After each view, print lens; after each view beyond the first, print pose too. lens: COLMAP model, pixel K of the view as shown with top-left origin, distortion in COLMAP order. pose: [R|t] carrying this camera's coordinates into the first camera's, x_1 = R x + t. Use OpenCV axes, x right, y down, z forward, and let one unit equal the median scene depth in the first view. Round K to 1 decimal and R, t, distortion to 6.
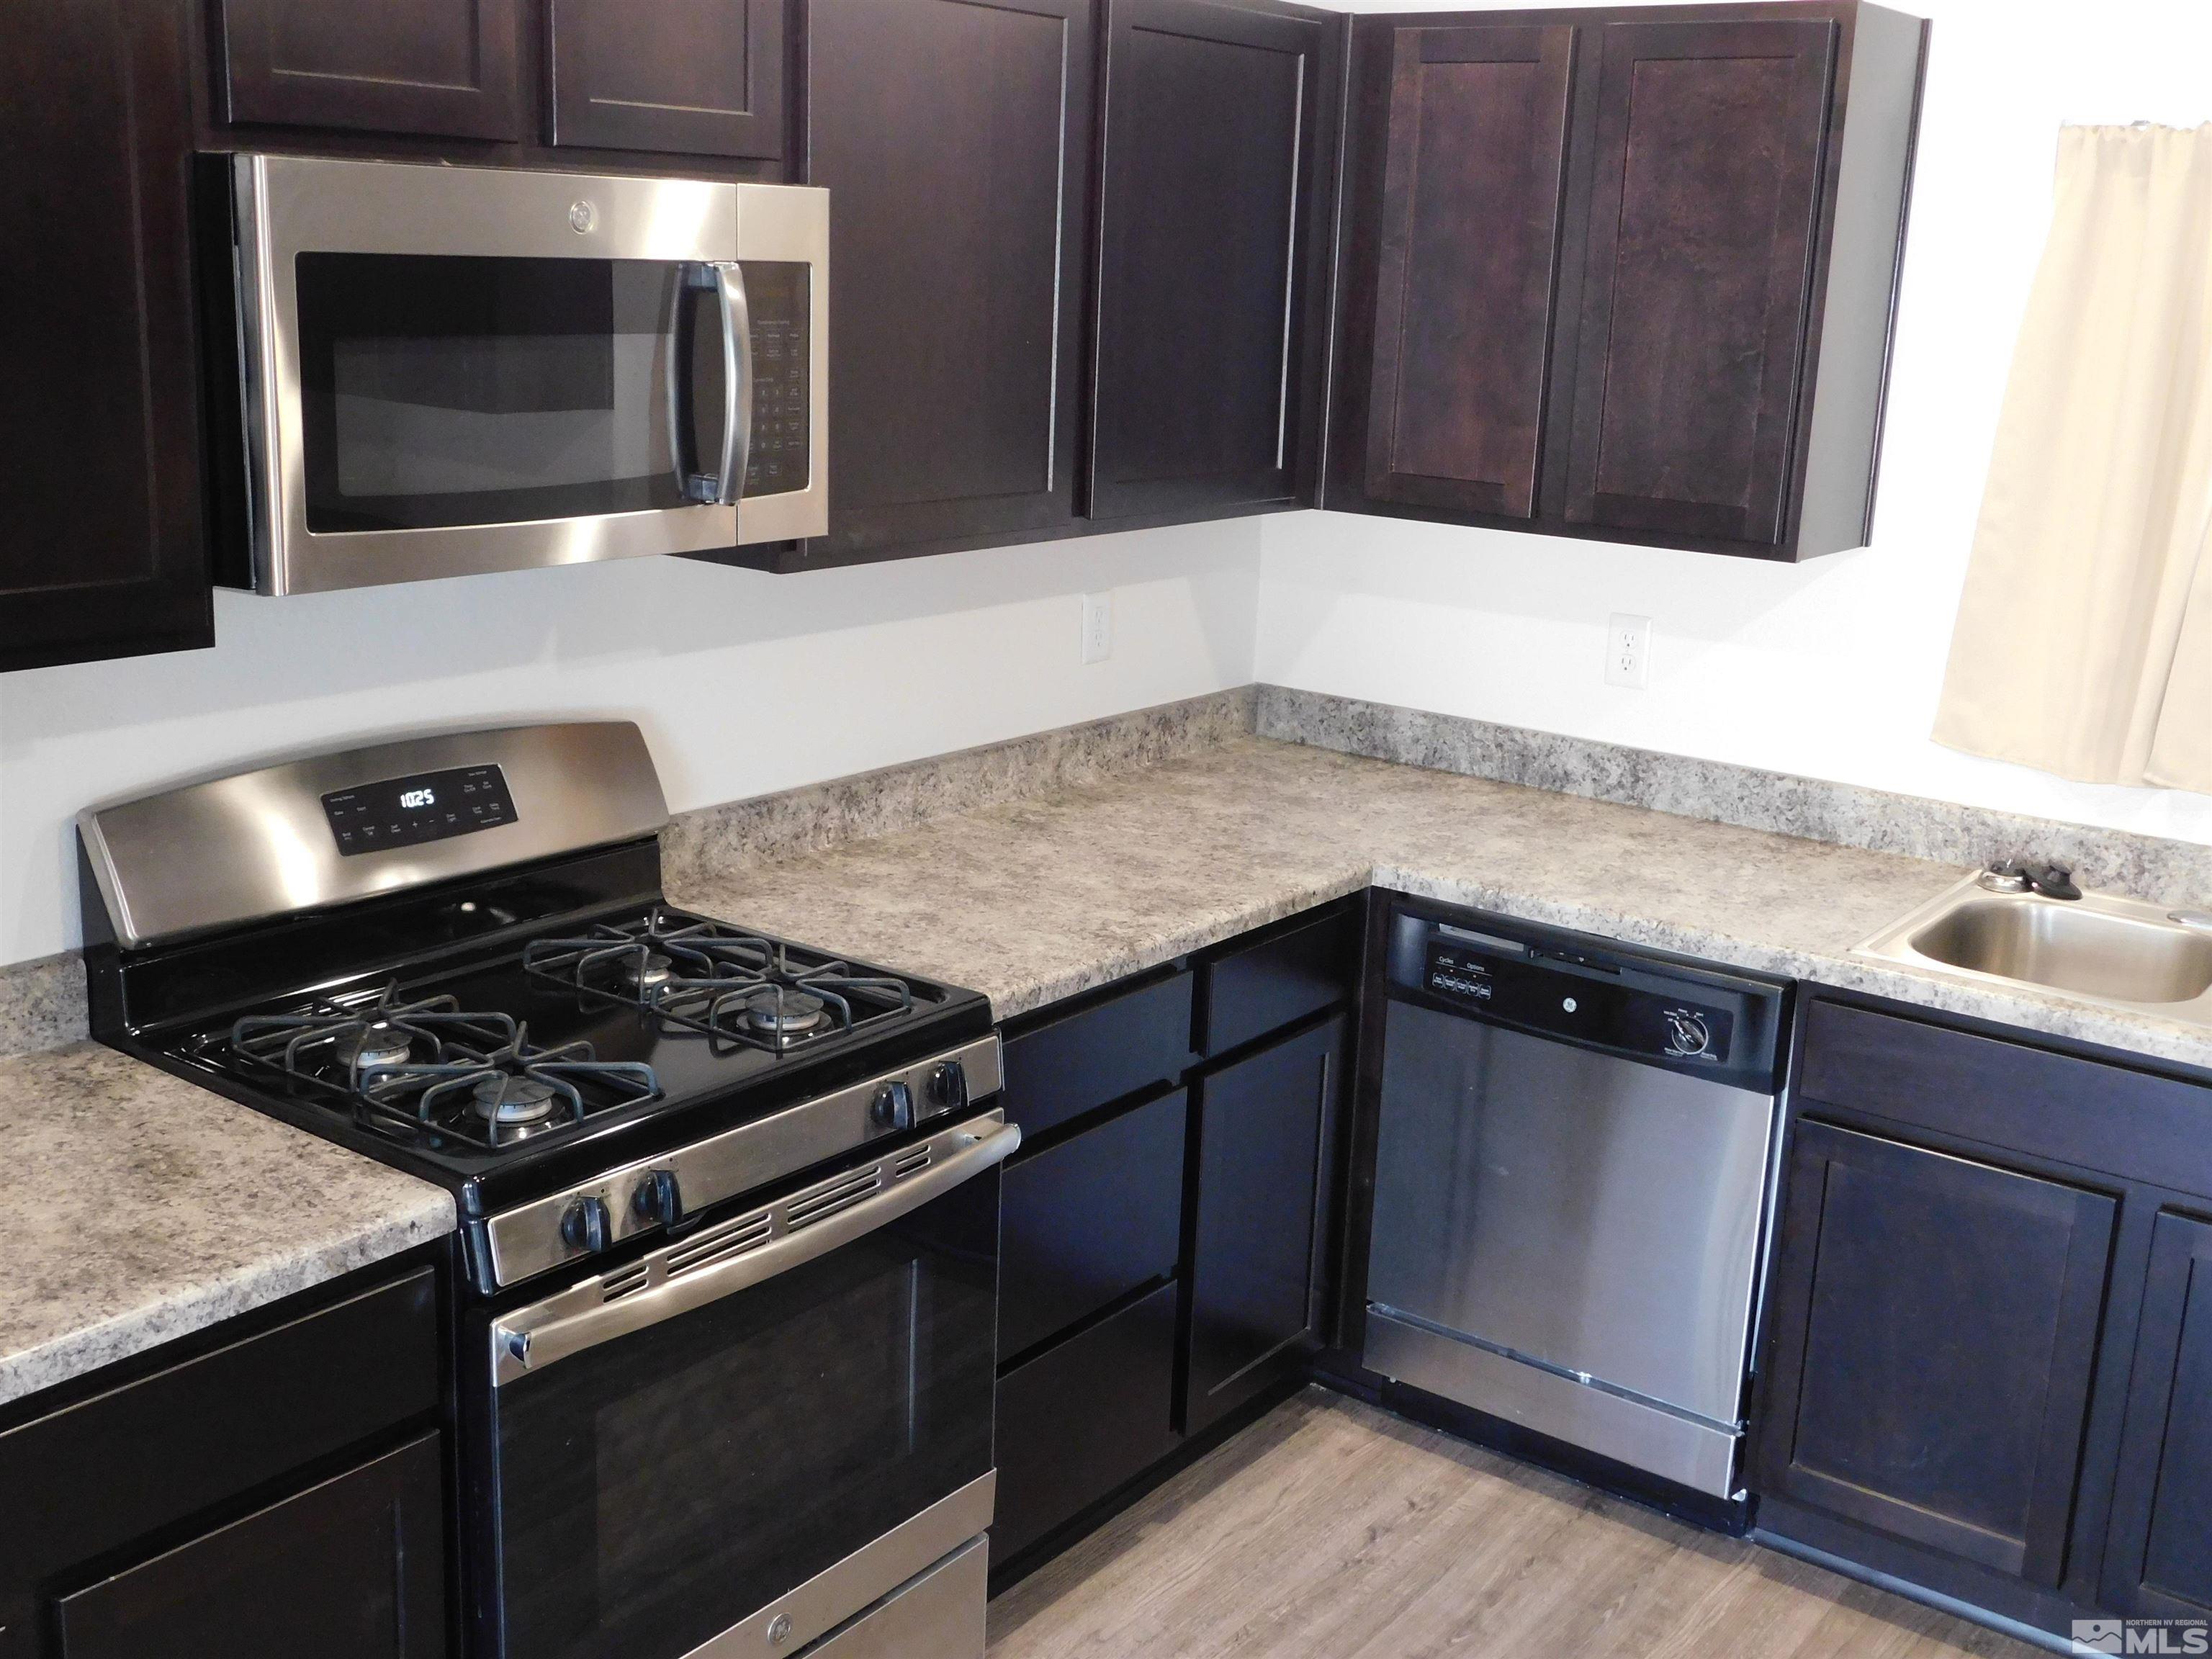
lens RADIAL K [[2329.8, 0, 1108.8], [0, 2329.8, 838.0], [0, 0, 1]] dist [0.000484, 0.001182]
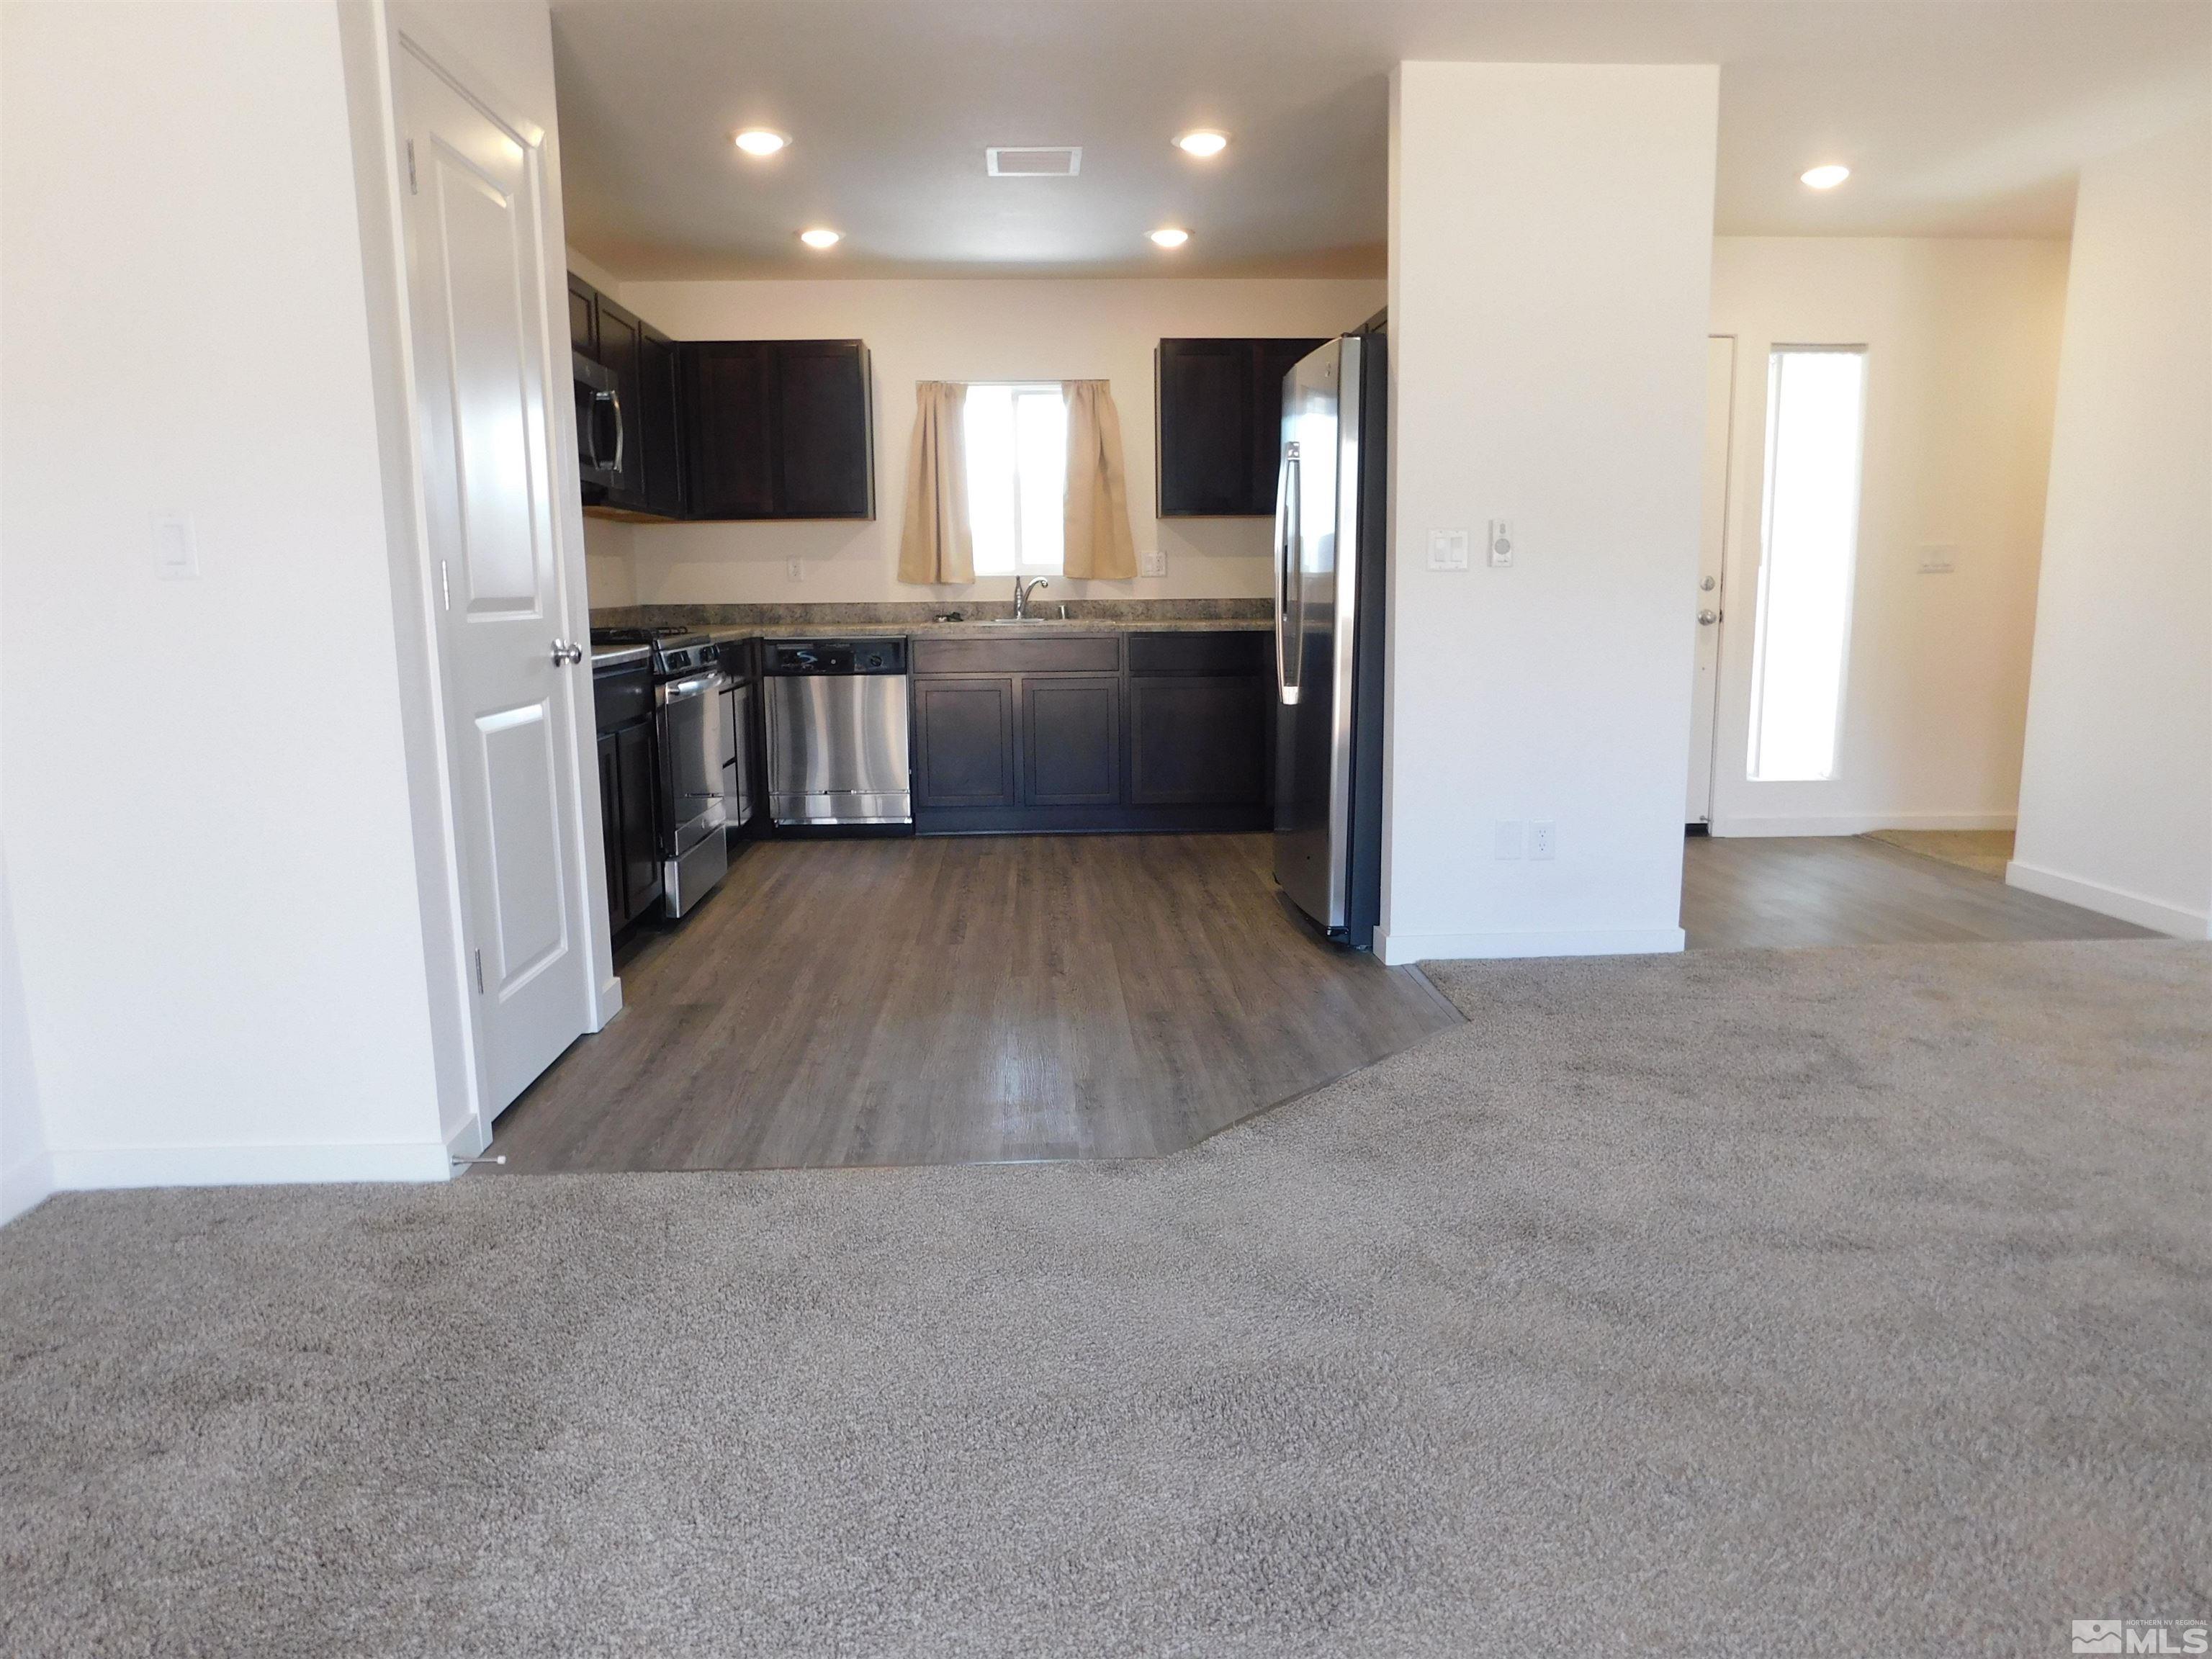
lens RADIAL K [[1467.2, 0, 1113.1], [0, 1467.2, 833.4], [0, 0, 1]] dist [-0.059447, 0.046153]
pose [[0.768756, -0.152172, 0.621175, -0.737933], [0.193961, 0.981009, 0.000280, 0.362049], [-0.609421, 0.120268, 0.783672, -0.676344]]
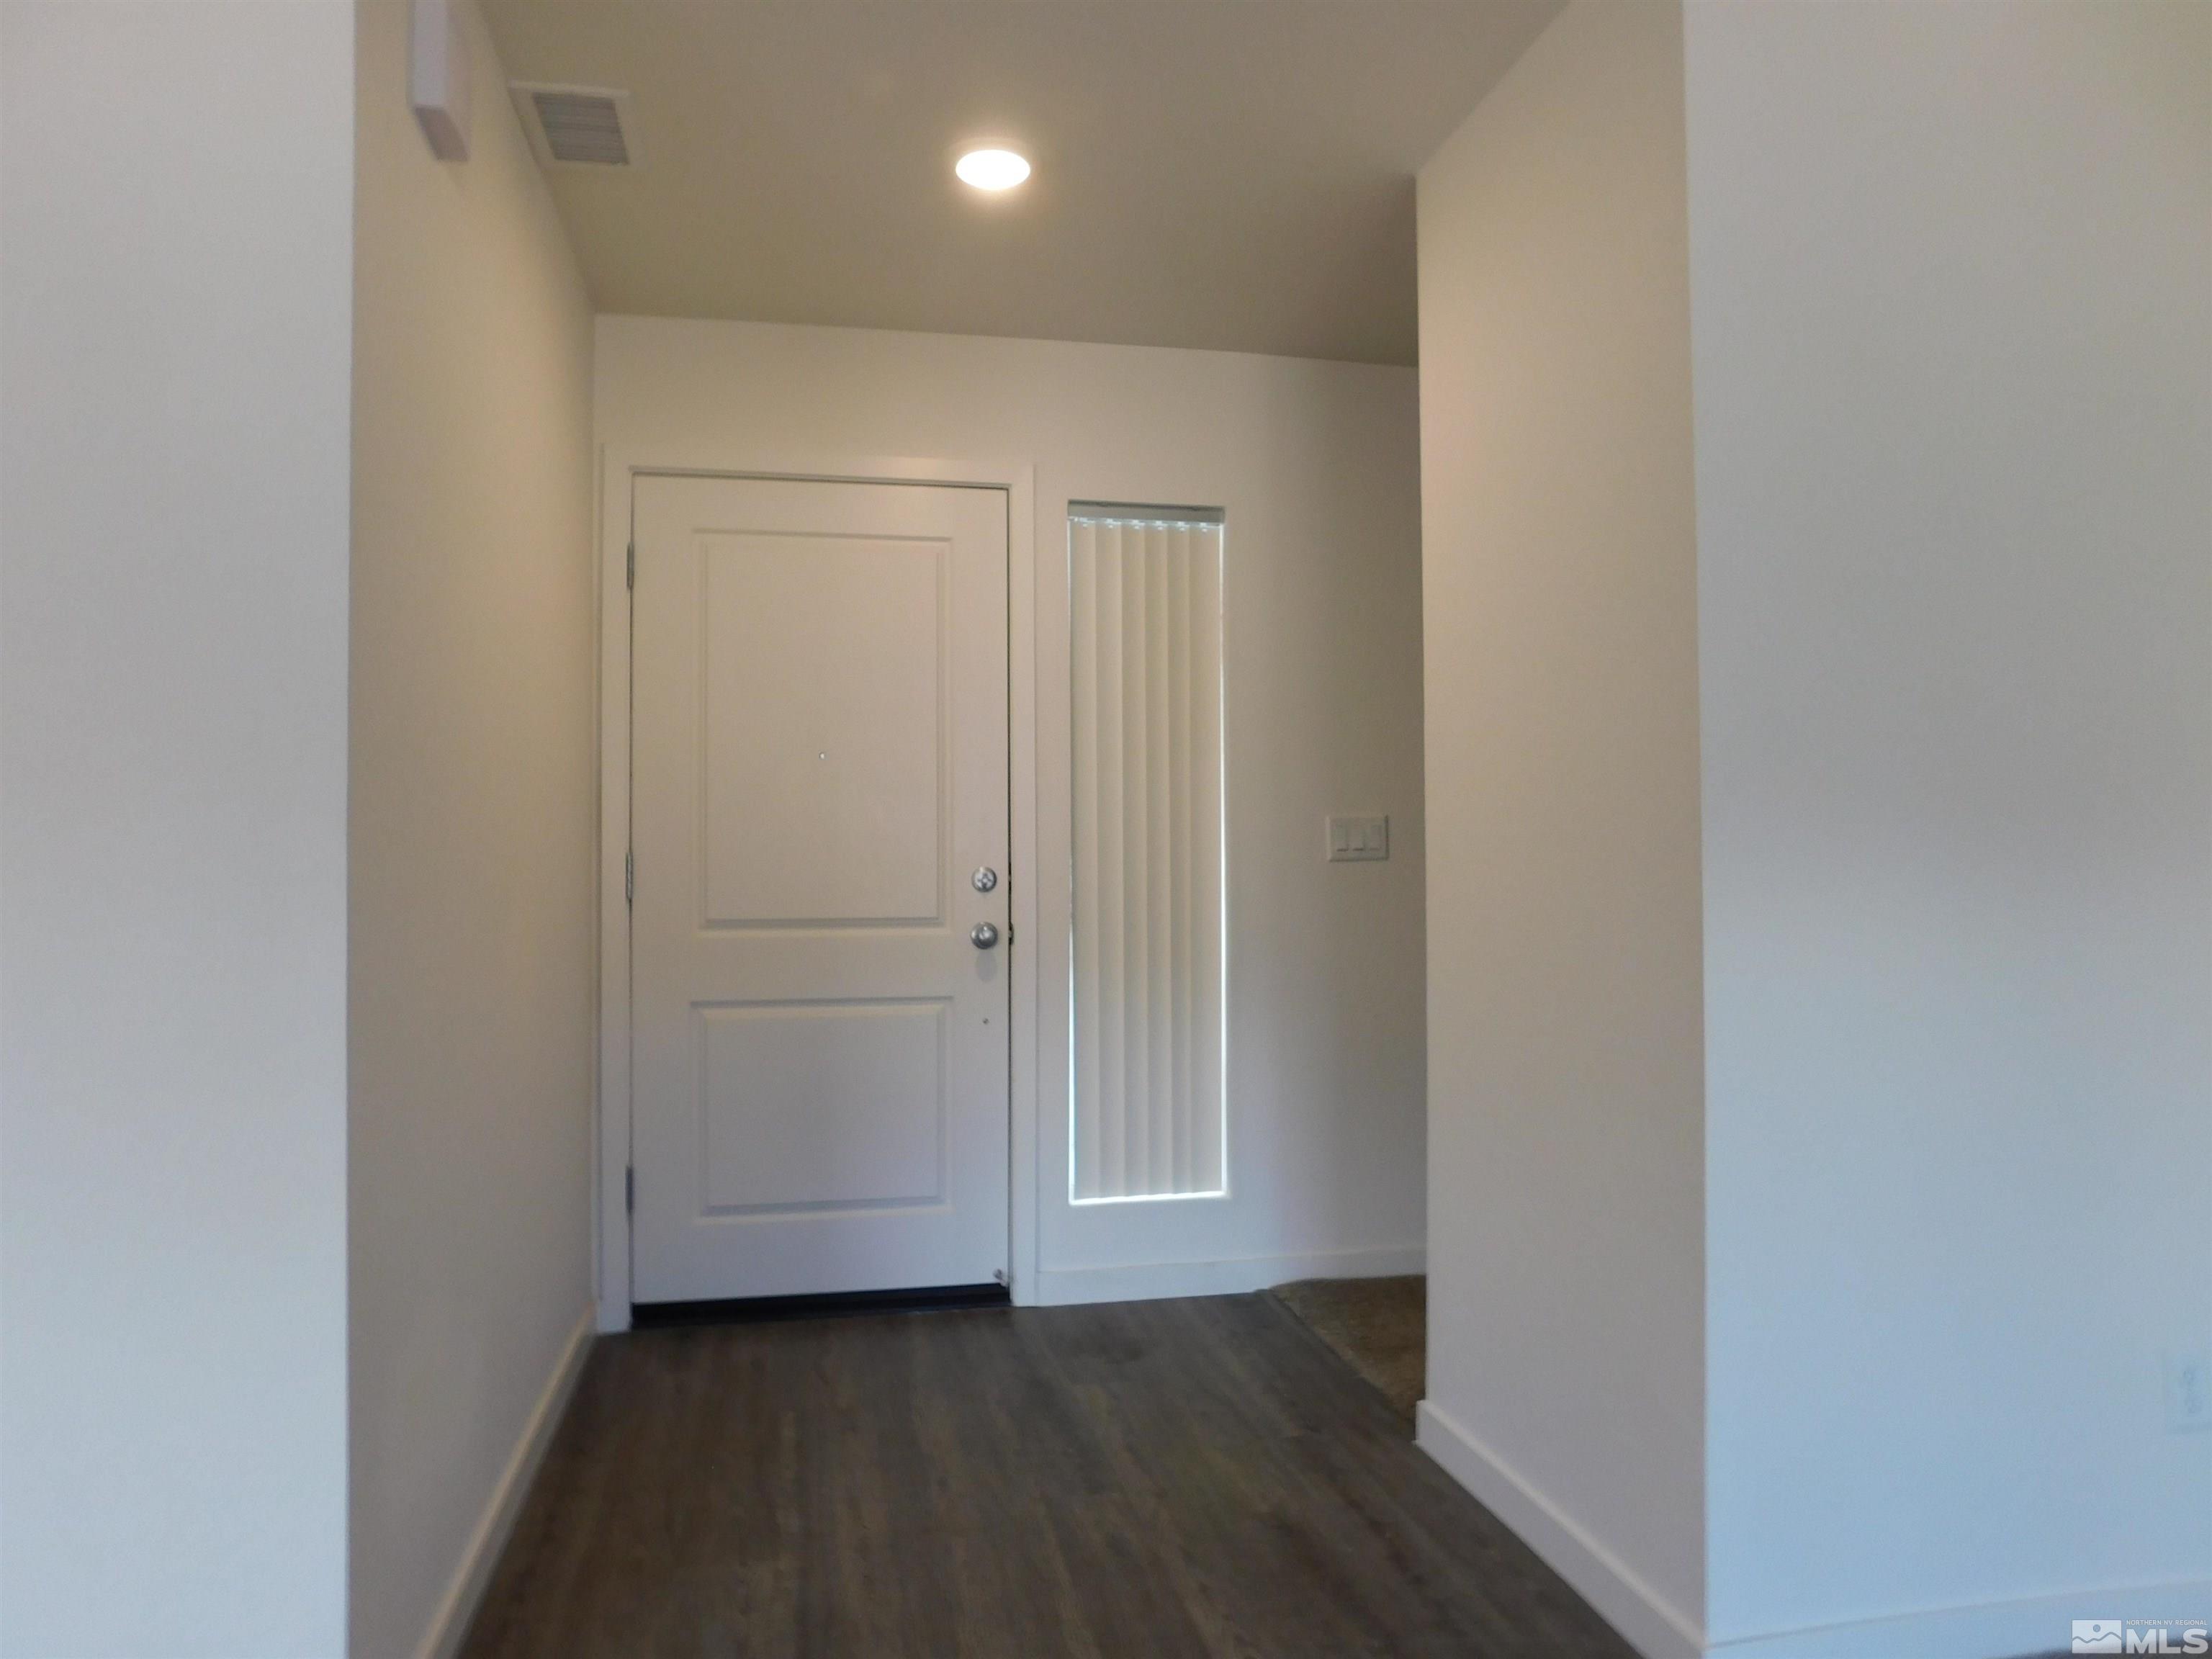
lens RADIAL K [[1467.2, 0, 1113.1], [0, 1467.2, 833.4], [0, 0, 1]] dist [-0.059447, 0.046153]
pose [[0.662016, -0.028899, 0.748933, 0.275943], [0.213466, 0.965140, -0.151450, 0.354026], [-0.718448, 0.260134, 0.645107, -0.530509]]
